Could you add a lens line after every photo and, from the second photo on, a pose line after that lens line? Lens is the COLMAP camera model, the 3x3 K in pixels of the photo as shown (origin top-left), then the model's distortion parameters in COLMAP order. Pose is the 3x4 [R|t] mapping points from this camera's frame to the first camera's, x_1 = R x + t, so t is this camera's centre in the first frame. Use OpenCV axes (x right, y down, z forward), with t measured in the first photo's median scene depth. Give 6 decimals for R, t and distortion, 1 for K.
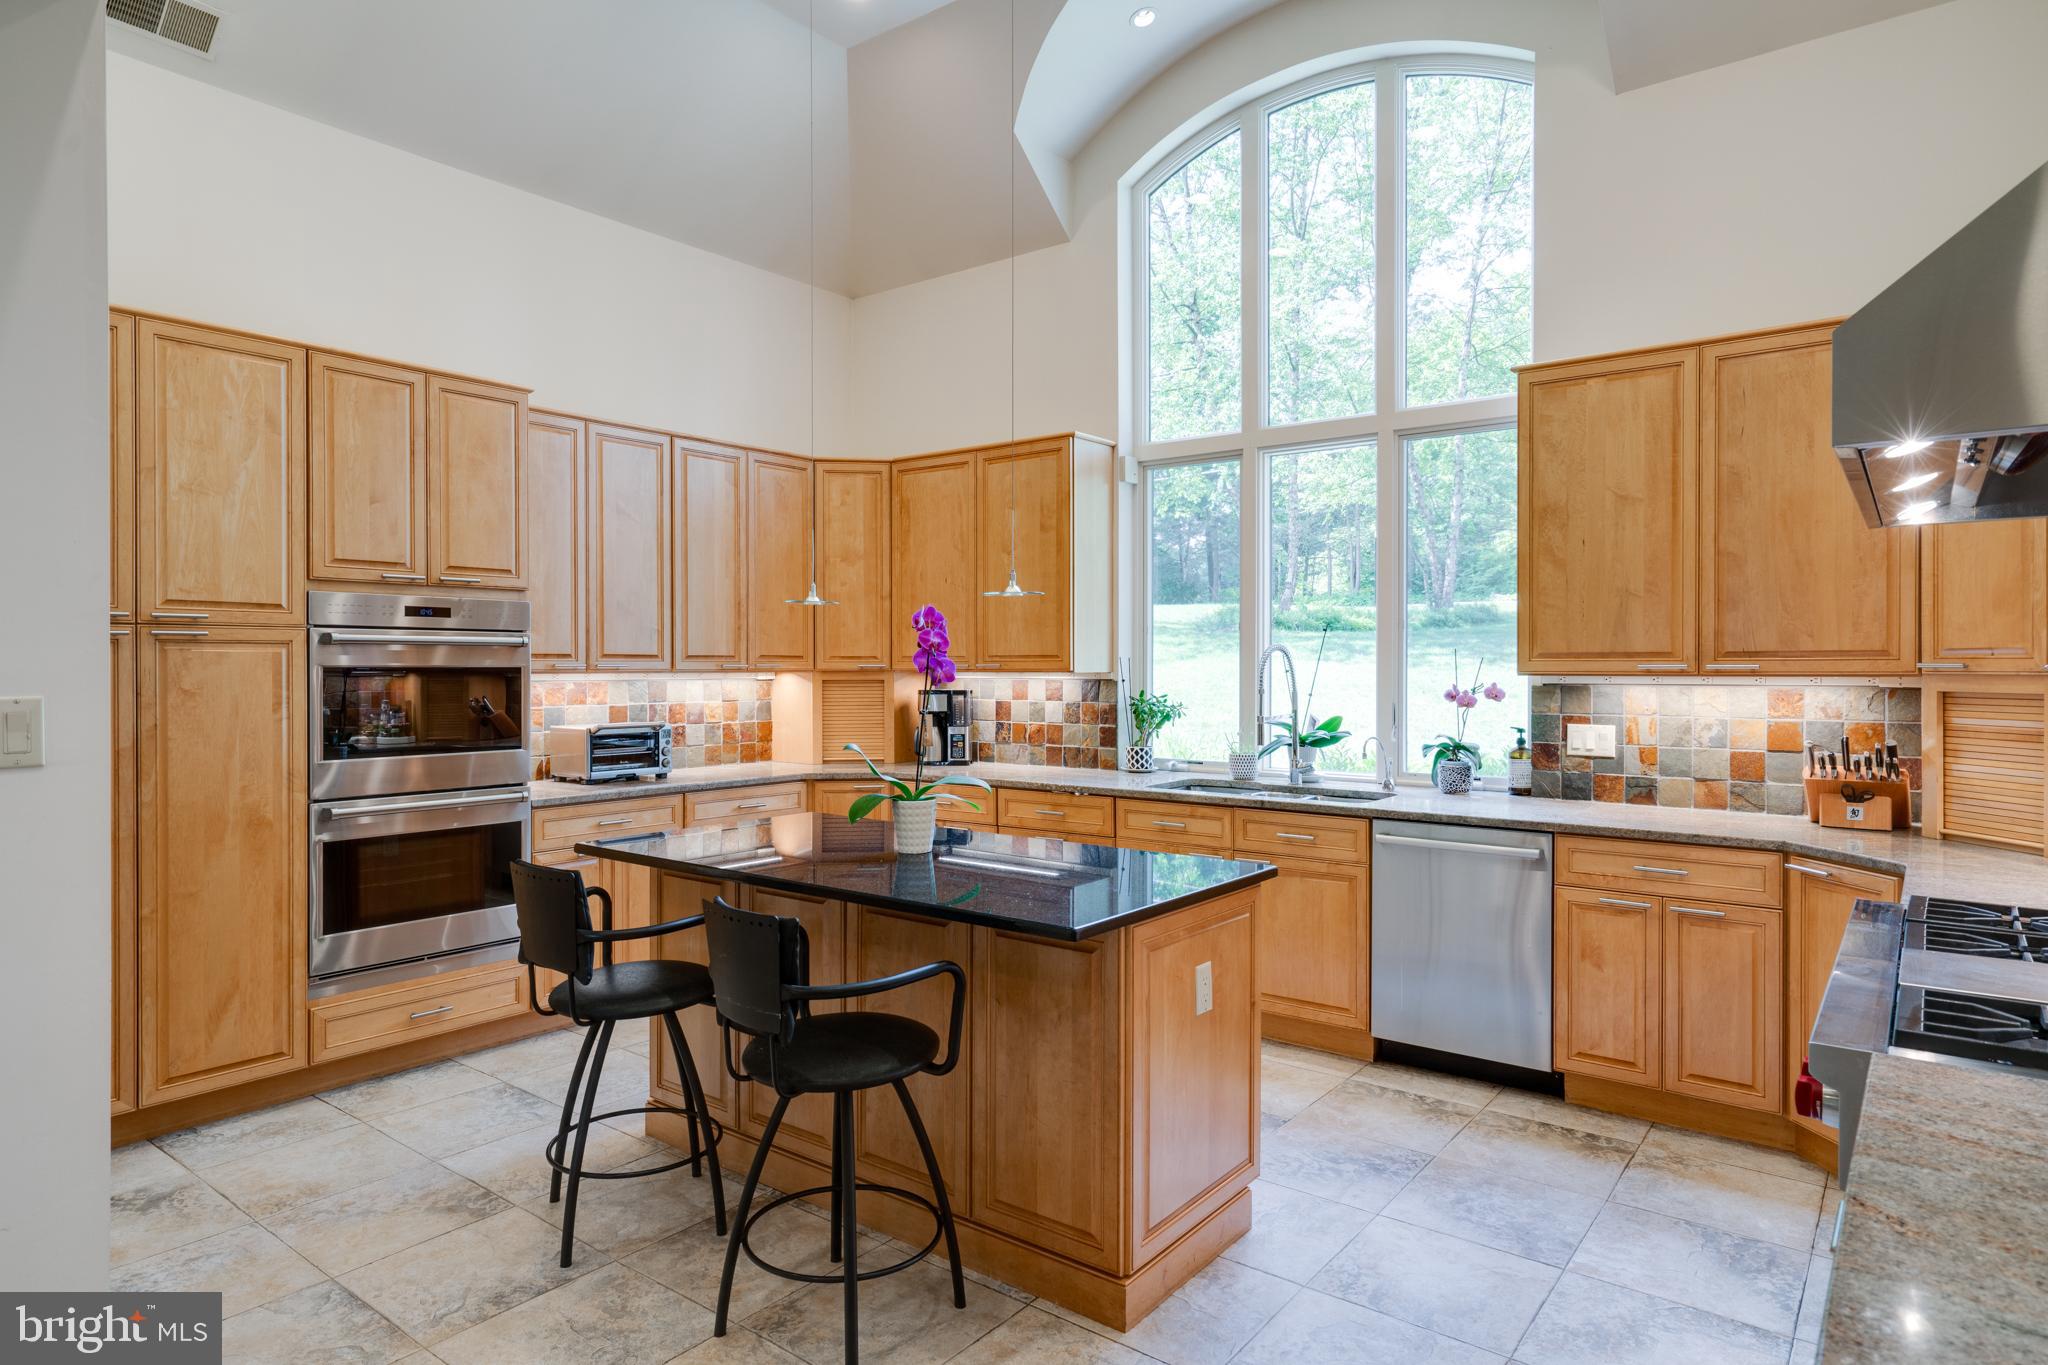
lens RADIAL K [[1173.3, 0, 1021.8], [0, 1173.3, 663.0], [0, 0, 1]] dist [0.001533, -0.000012]
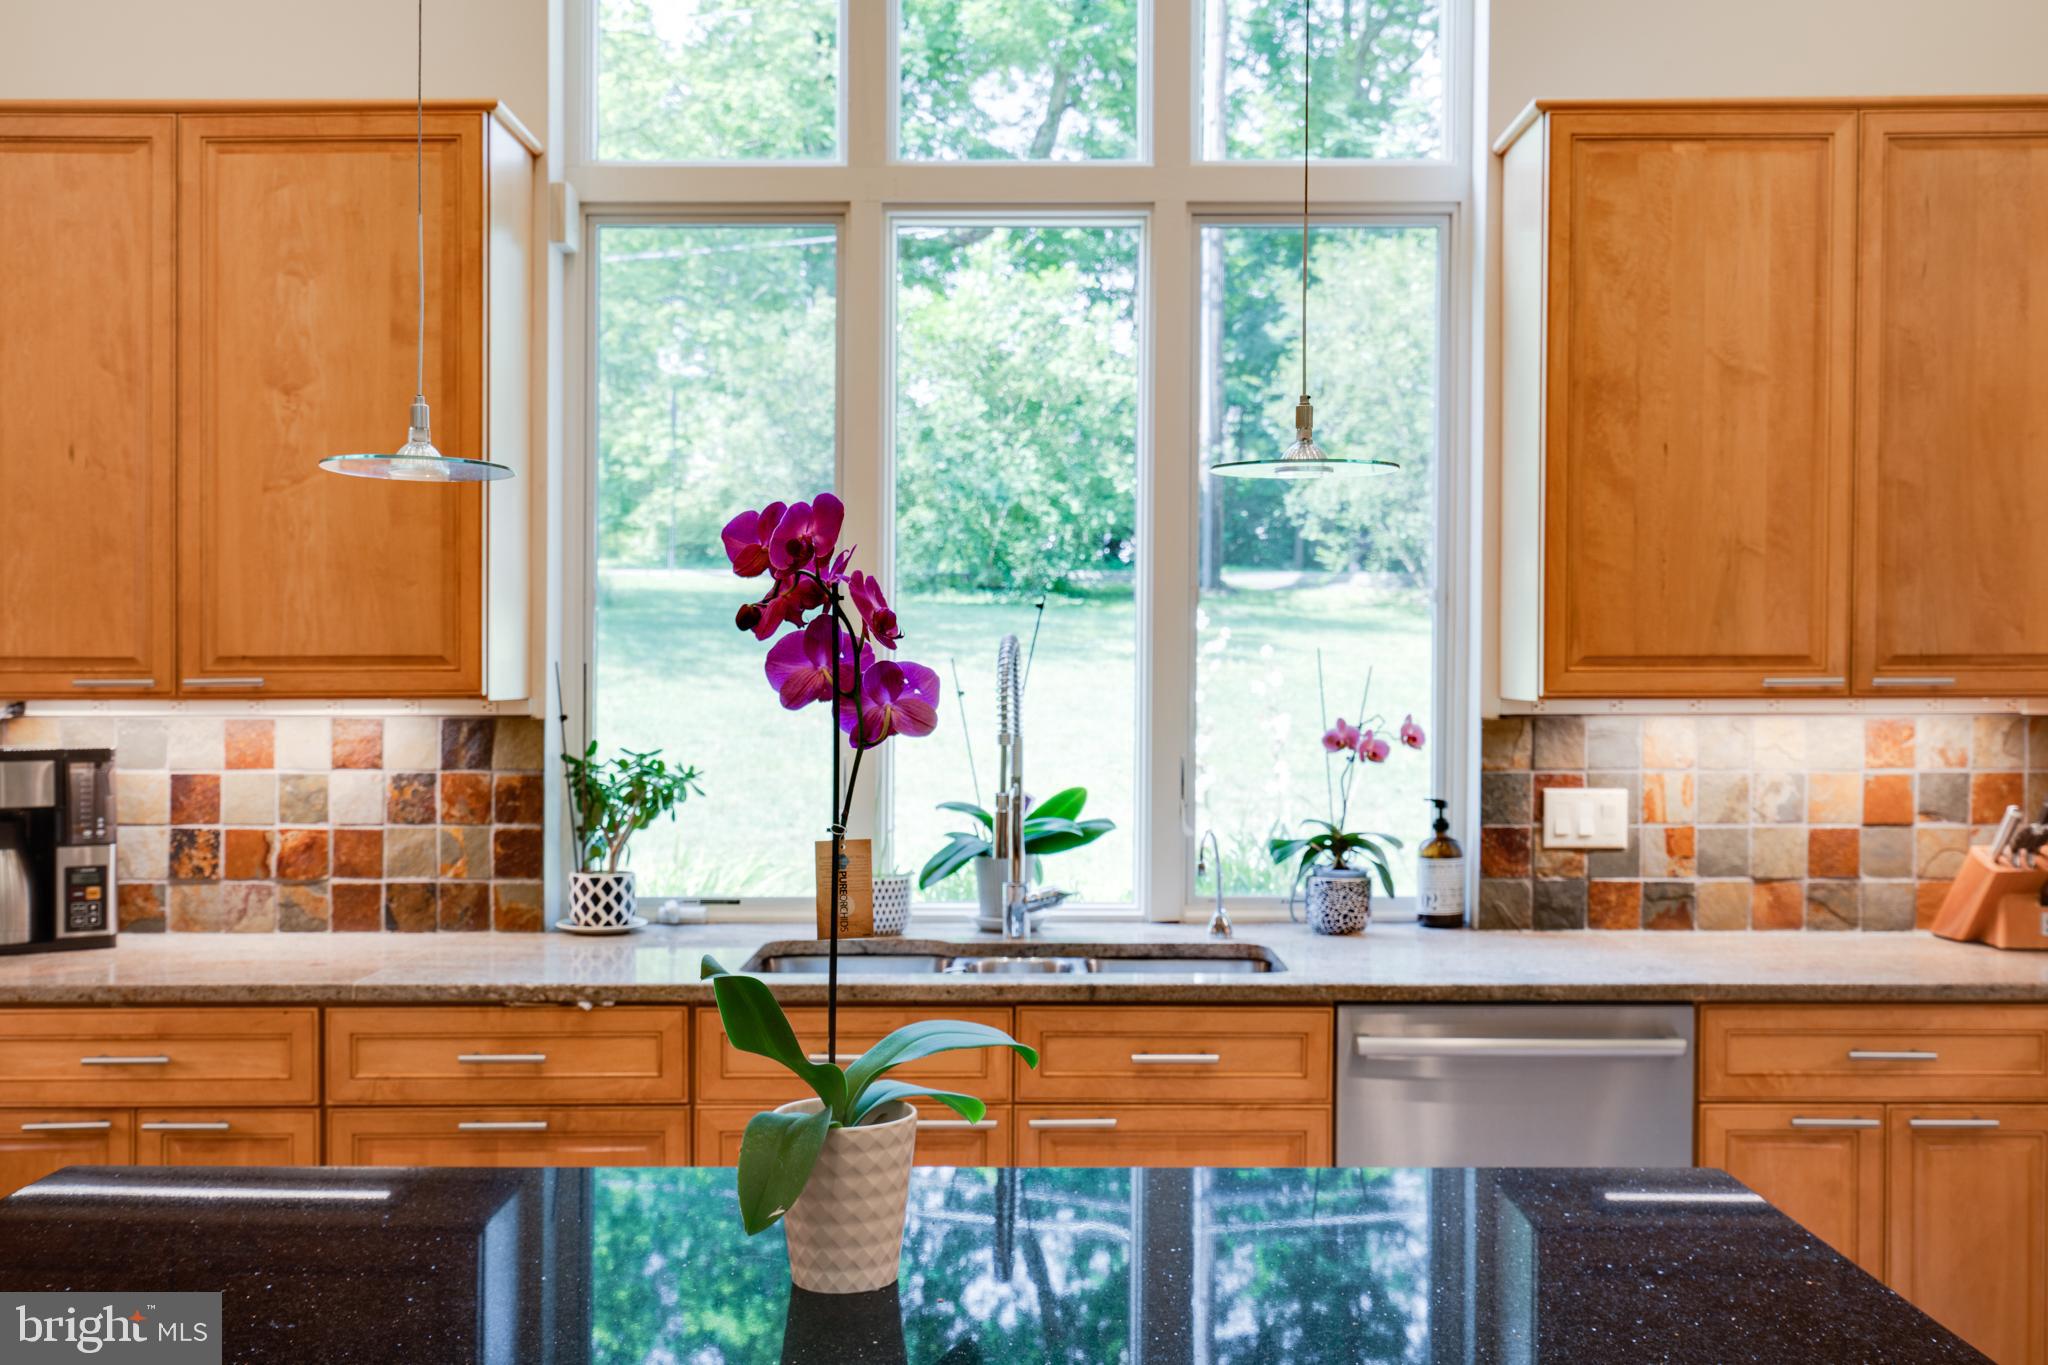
lens RADIAL K [[2042.2, 0, 1024.0], [0, 2042.2, 682.5], [0, 0, 1]] dist [0.005230, -0.006692]
pose [[0.792175, -0.002891, 0.610287, -0.295160], [0.000362, 0.999991, 0.004267, -0.000746], [-0.610294, -0.003159, 0.792169, 0.414149]]
